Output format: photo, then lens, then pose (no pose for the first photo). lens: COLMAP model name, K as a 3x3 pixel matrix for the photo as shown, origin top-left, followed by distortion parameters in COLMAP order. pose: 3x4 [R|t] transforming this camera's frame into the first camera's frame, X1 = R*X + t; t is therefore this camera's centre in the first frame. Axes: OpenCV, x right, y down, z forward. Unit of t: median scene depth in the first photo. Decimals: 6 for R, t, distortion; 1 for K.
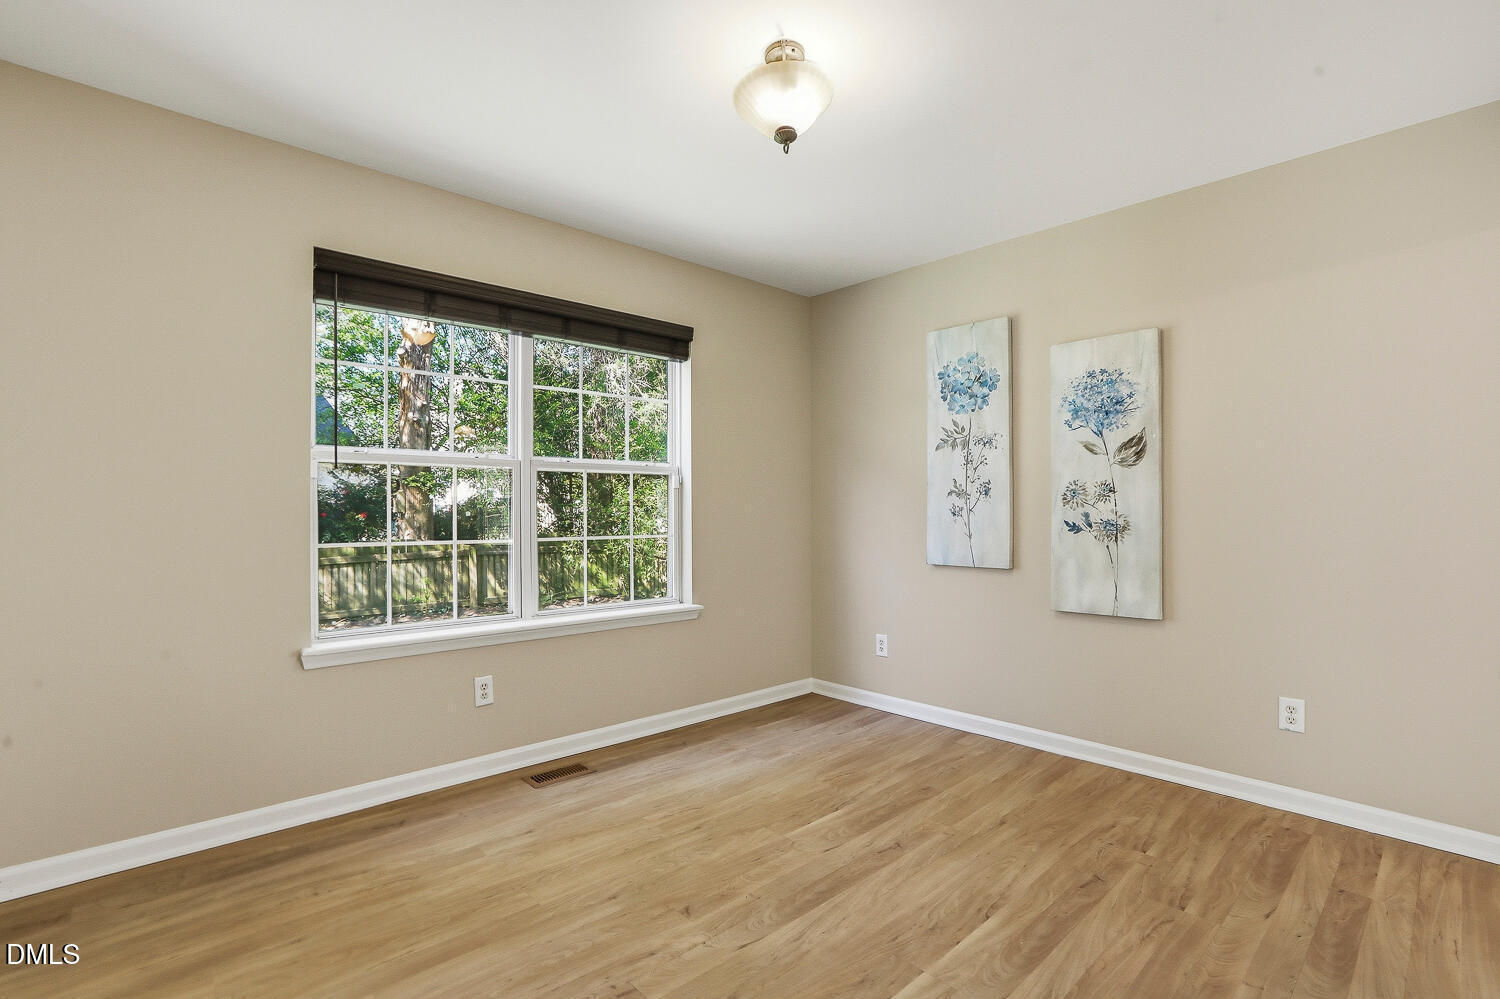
lens RADIAL K [[681.5, 0, 753.2], [0, 681.5, 511.1], [0, 0, 1]] dist [-0.025539, 0.000449]
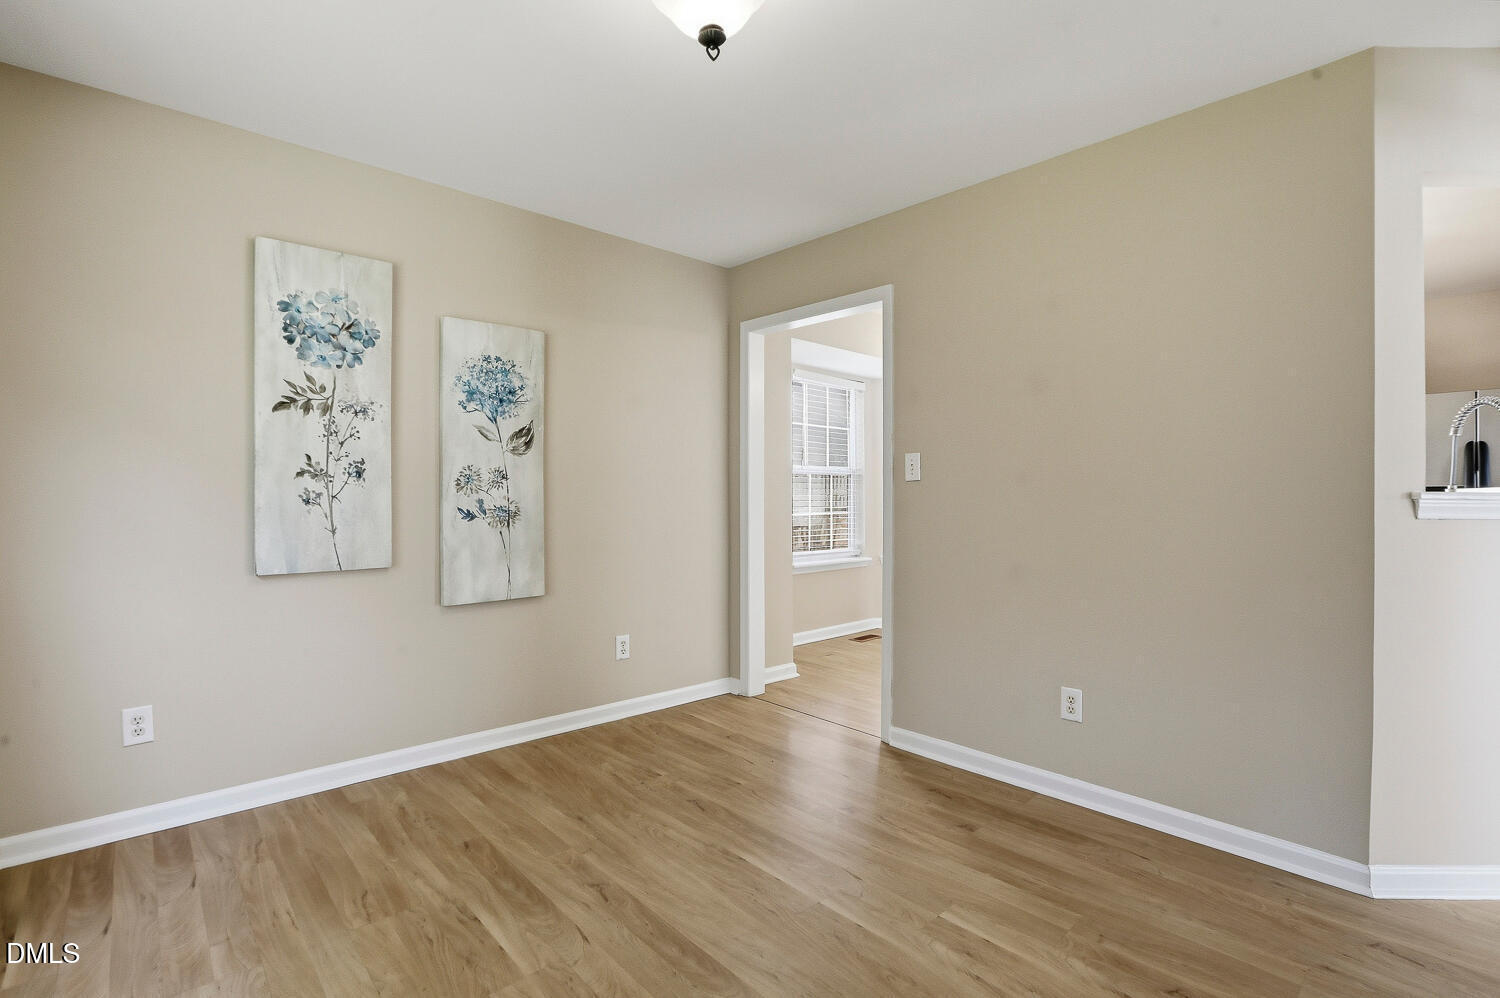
lens RADIAL K [[682.8, 0, 754.2], [0, 682.8, 500.5], [0, 0, 1]] dist [-0.055151, 0.018447]
pose [[0.028766, -0.005126, 0.999573, -0.470880], [0.003755, 0.999980, 0.005020, 0.000804], [-0.999579, 0.003609, 0.028785, 0.578317]]
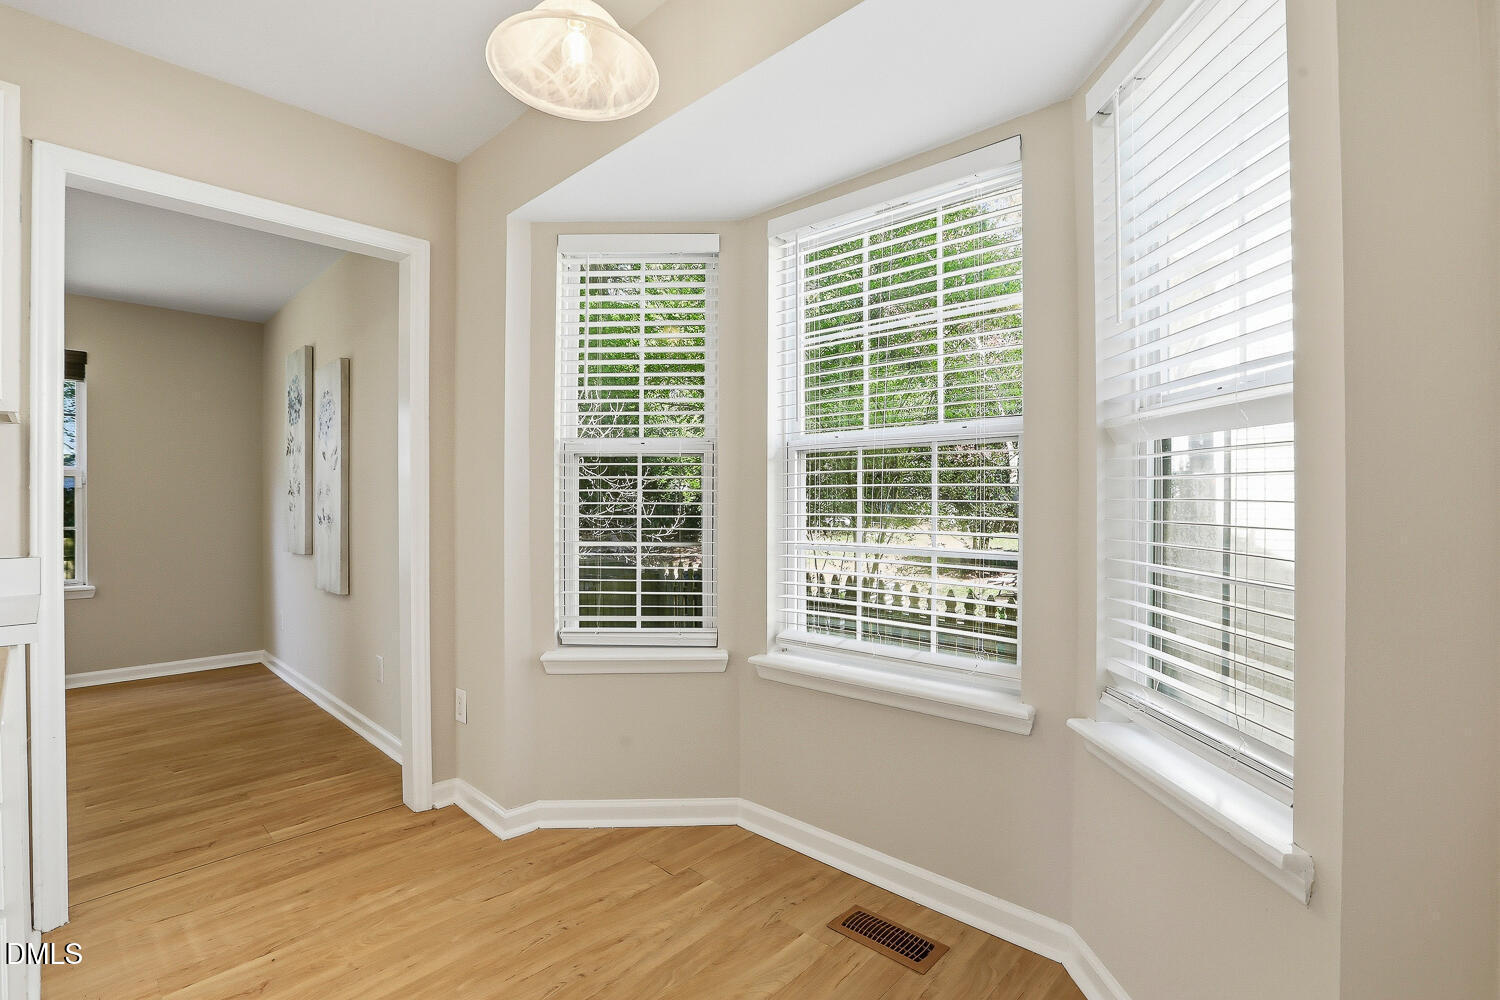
lens RADIAL K [[682.8, 0, 754.2], [0, 682.8, 501.5], [0, 0, 1]] dist [-0.055151, 0.018447]
pose [[0.998095, -0.000615, 0.061688, 1.192710], [0.000818, 0.999994, -0.003271, -0.005003], [-0.061685, 0.003315, 0.998090, -0.251829]]
